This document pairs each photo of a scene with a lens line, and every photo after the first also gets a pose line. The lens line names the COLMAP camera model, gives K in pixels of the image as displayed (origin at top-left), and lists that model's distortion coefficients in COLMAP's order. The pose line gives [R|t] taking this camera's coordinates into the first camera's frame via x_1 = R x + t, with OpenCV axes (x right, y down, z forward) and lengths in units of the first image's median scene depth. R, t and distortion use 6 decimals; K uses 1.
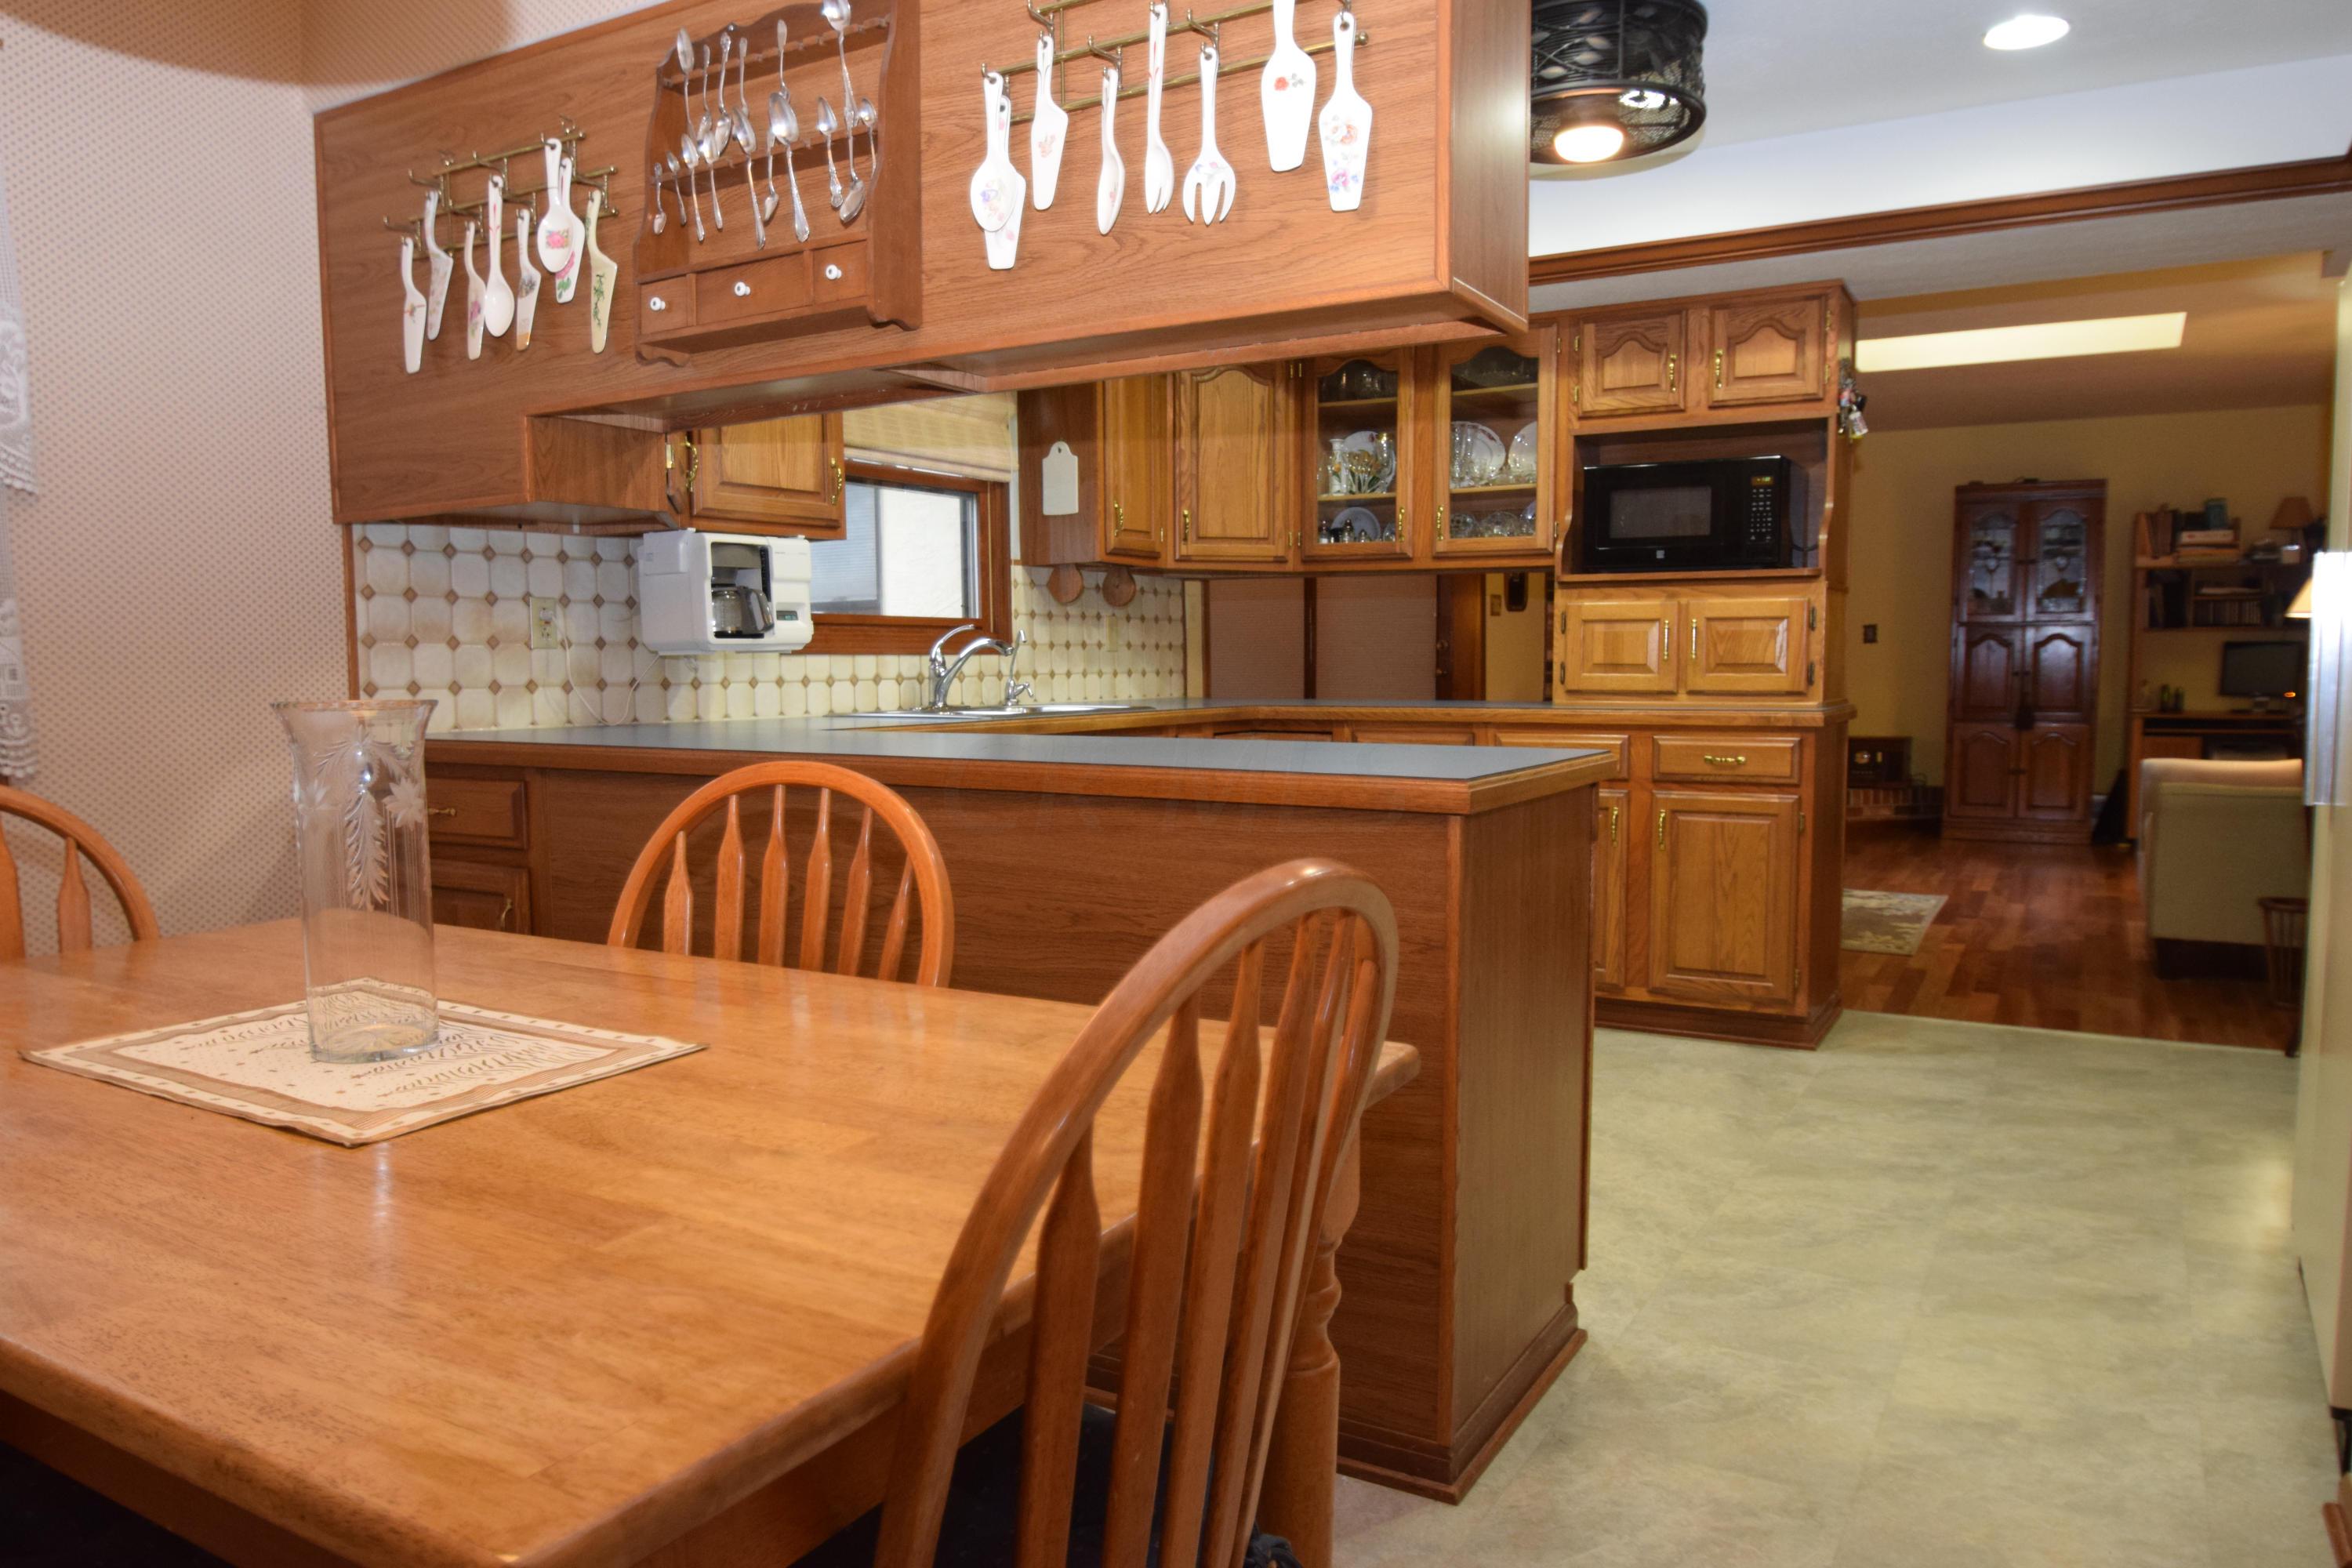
lens RADIAL K [[1604.9, 0, 1147.1], [0, 1604.9, 799.7], [0, 0, 1]] dist [-0.037743, 0.003571]
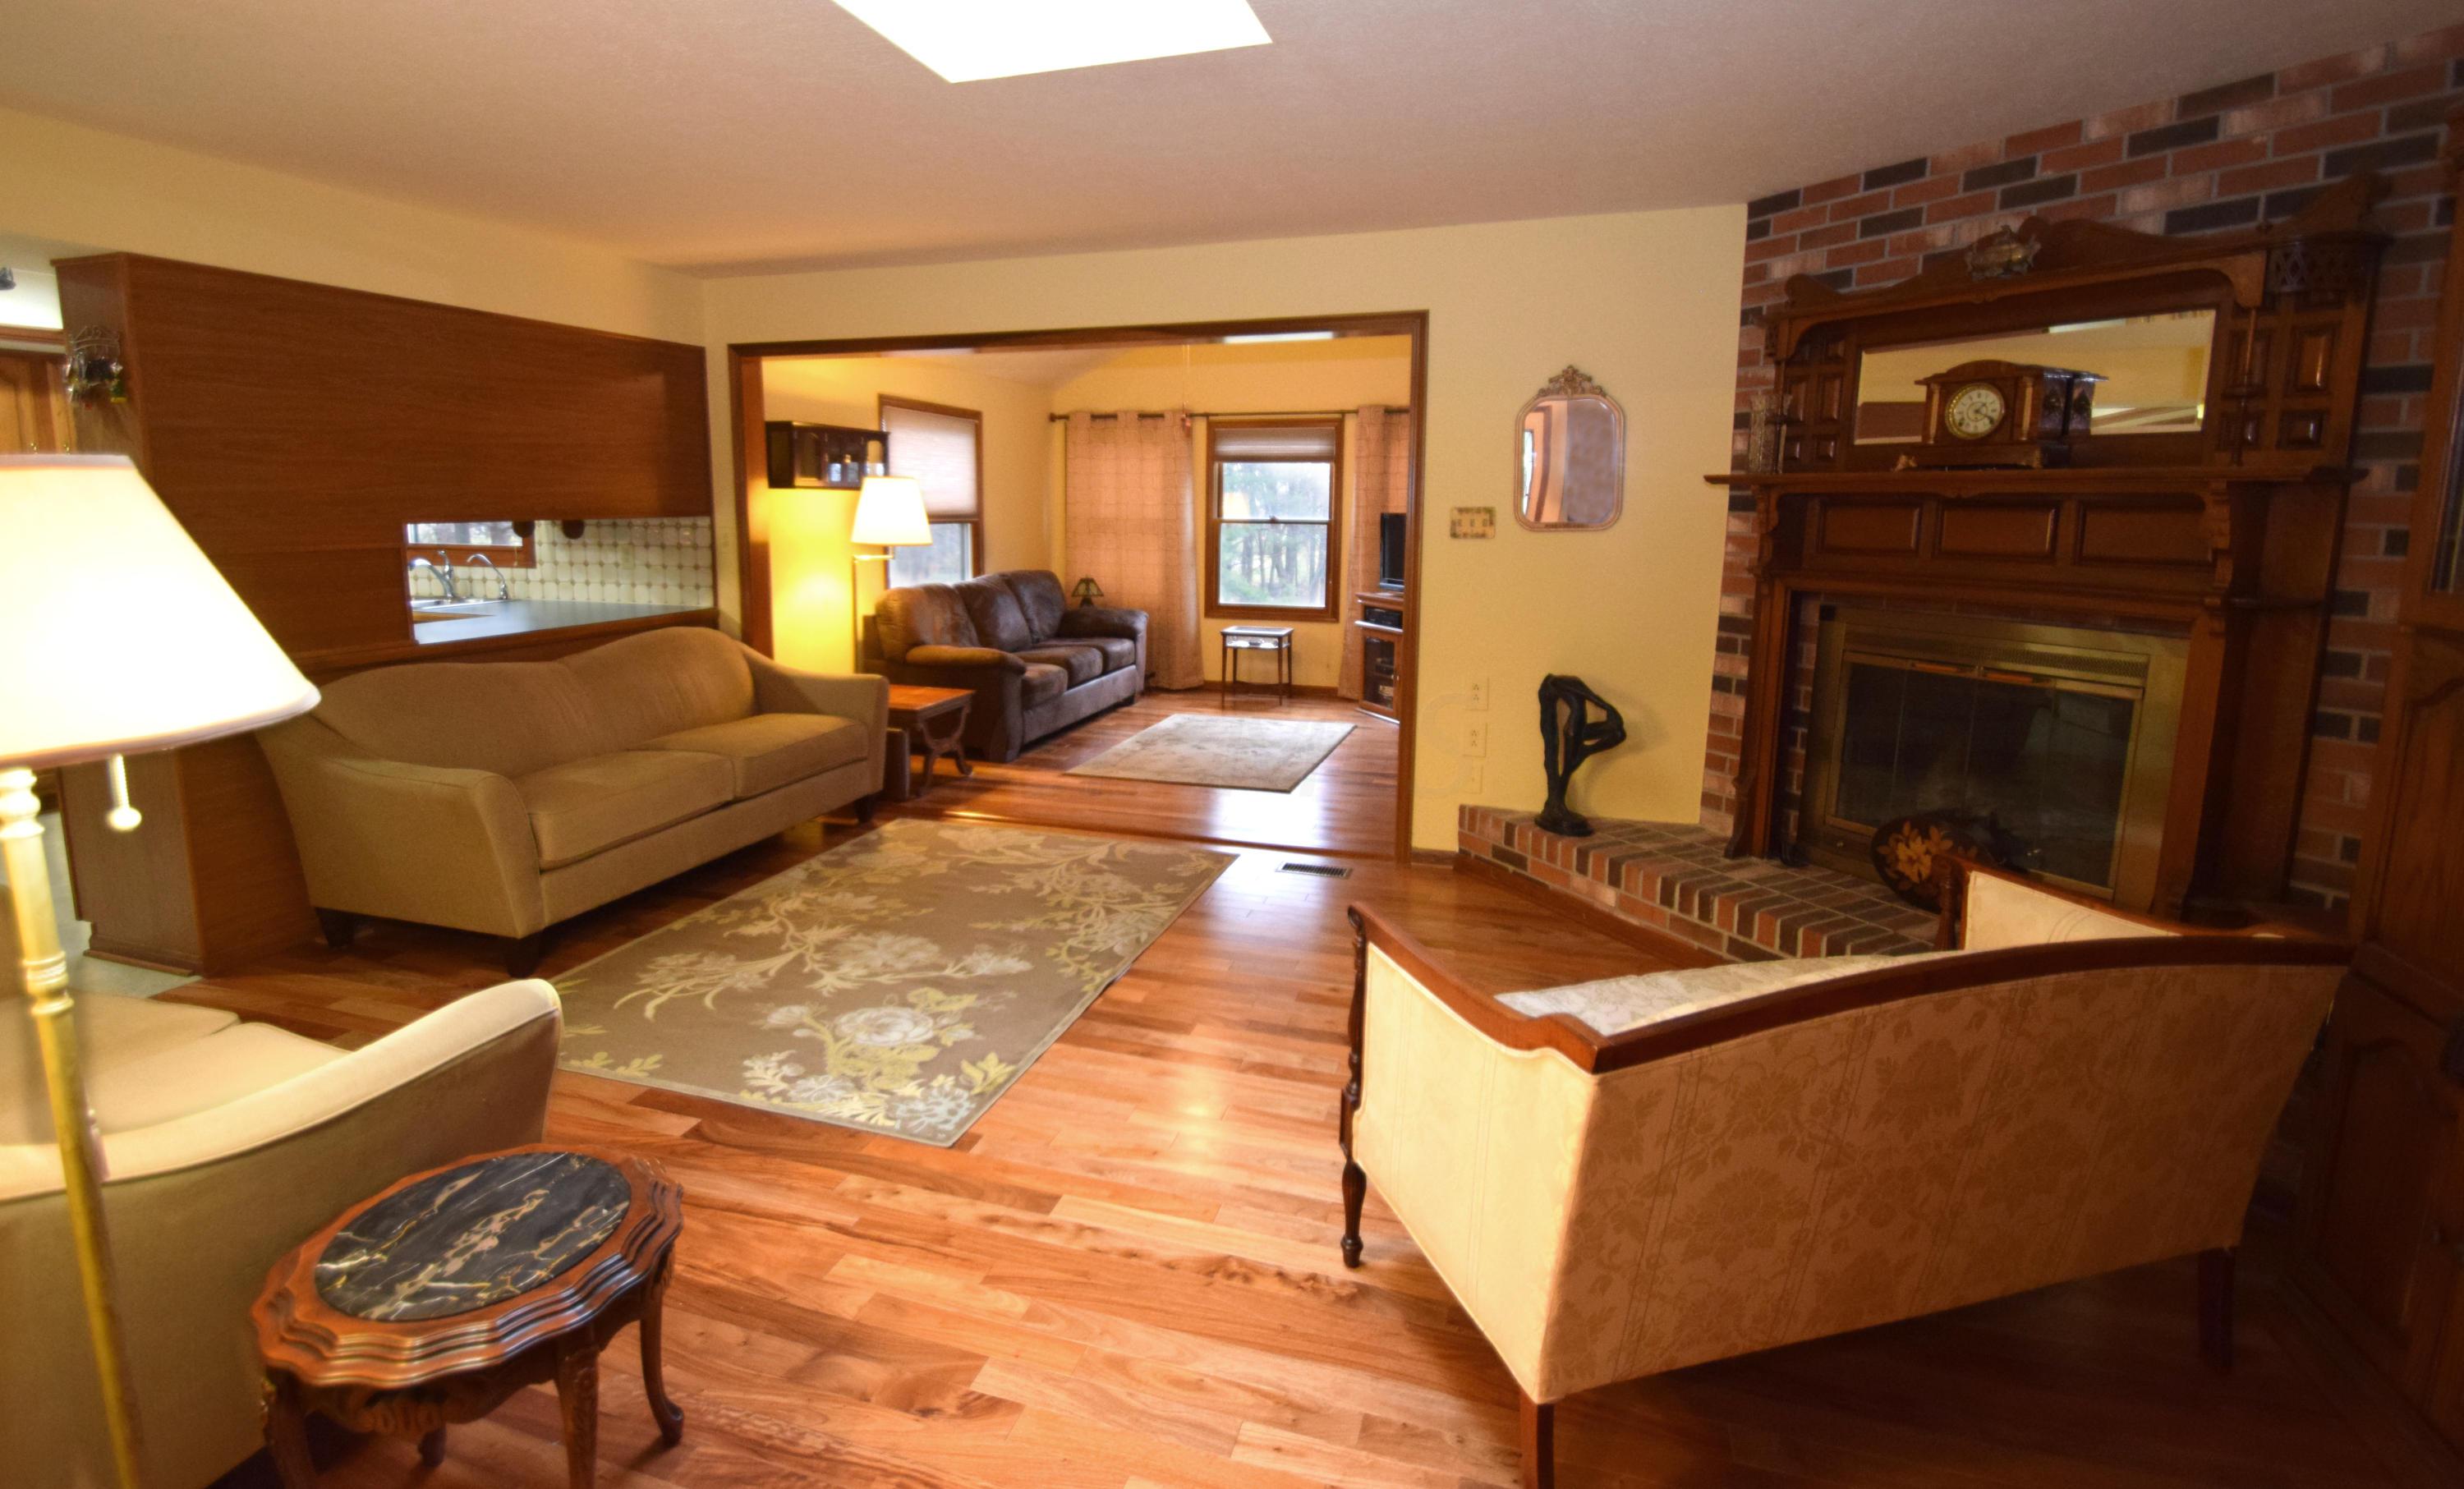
lens RADIAL K [[1144.1, 0, 1194.0], [0, 1144.1, 700.5], [0, 0, 1]] dist [-0.017243, -0.005612]
pose [[0.219954, 0.173253, -0.960002, 1.245390], [-0.091689, 0.983417, 0.156471, -0.209882], [0.971192, 0.053605, 0.232192, 1.451700]]
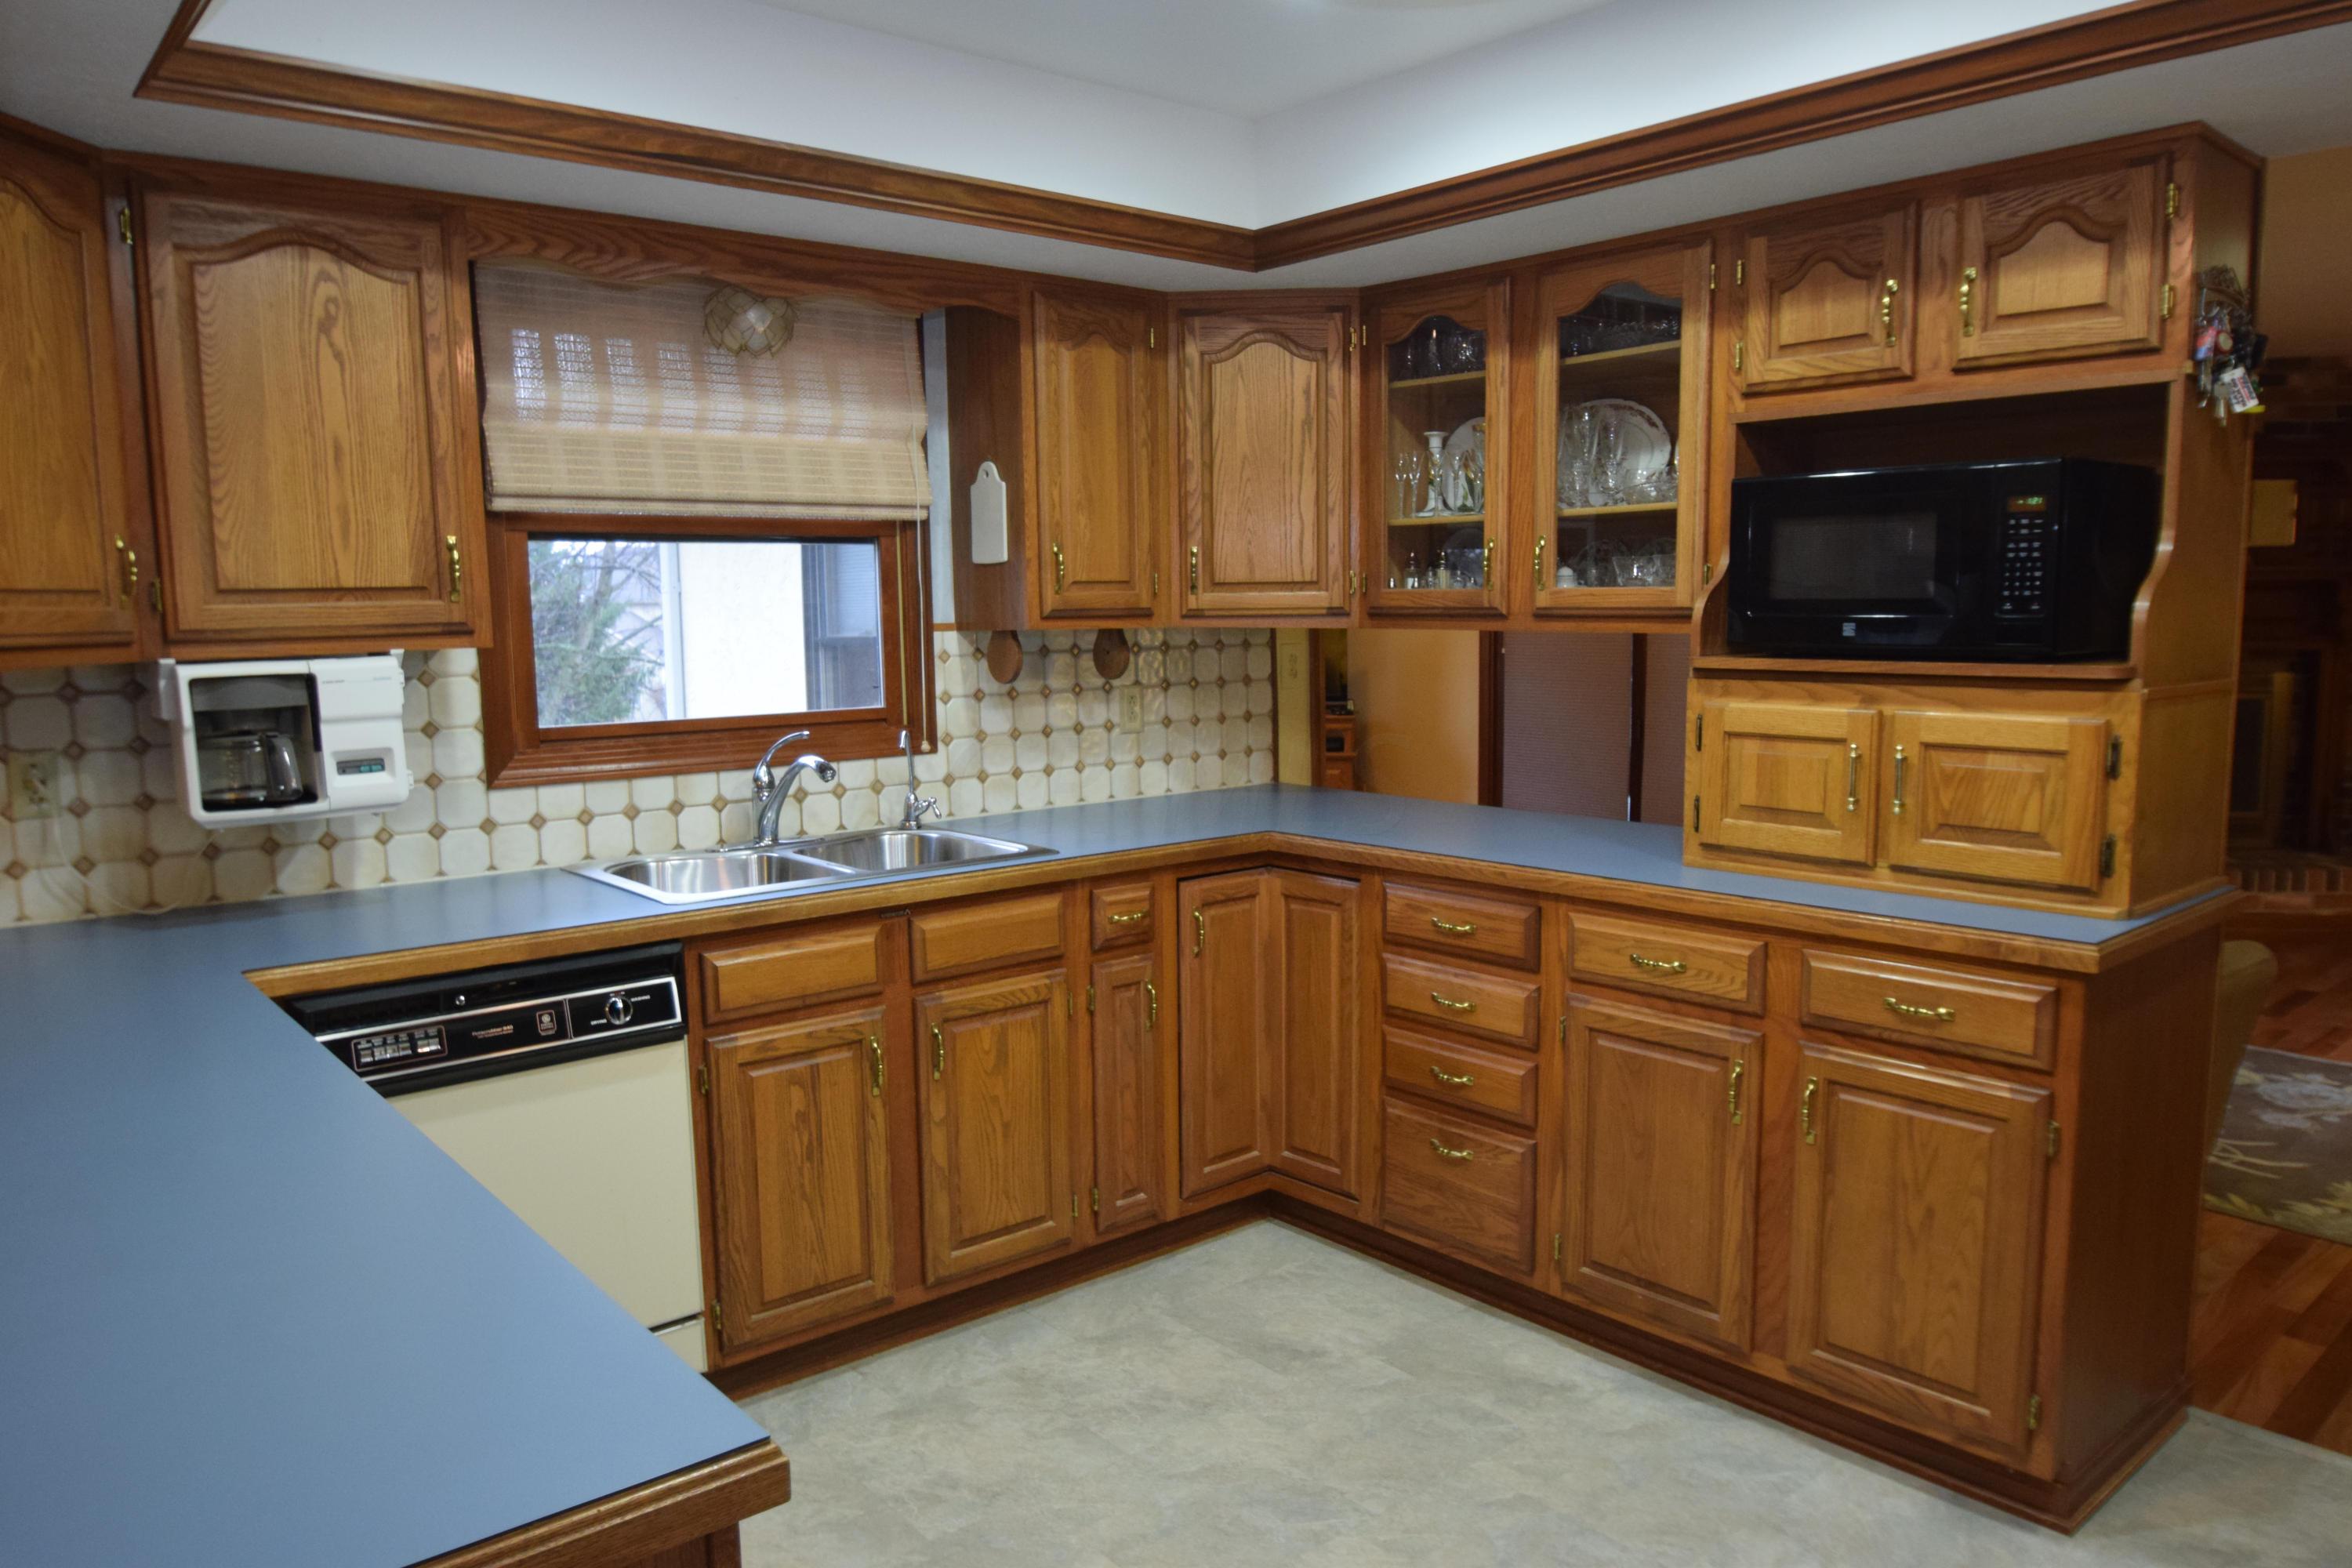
lens RADIAL K [[1604.9, 0, 1143.9], [0, 1604.9, 805.7], [0, 0, 1]] dist [-0.037743, 0.003571]
pose [[0.945566, 0.032642, -0.323790, 0.257150], [-0.019630, 0.998866, 0.043372, -0.104972], [0.324838, -0.034655, 0.945134, 0.348423]]
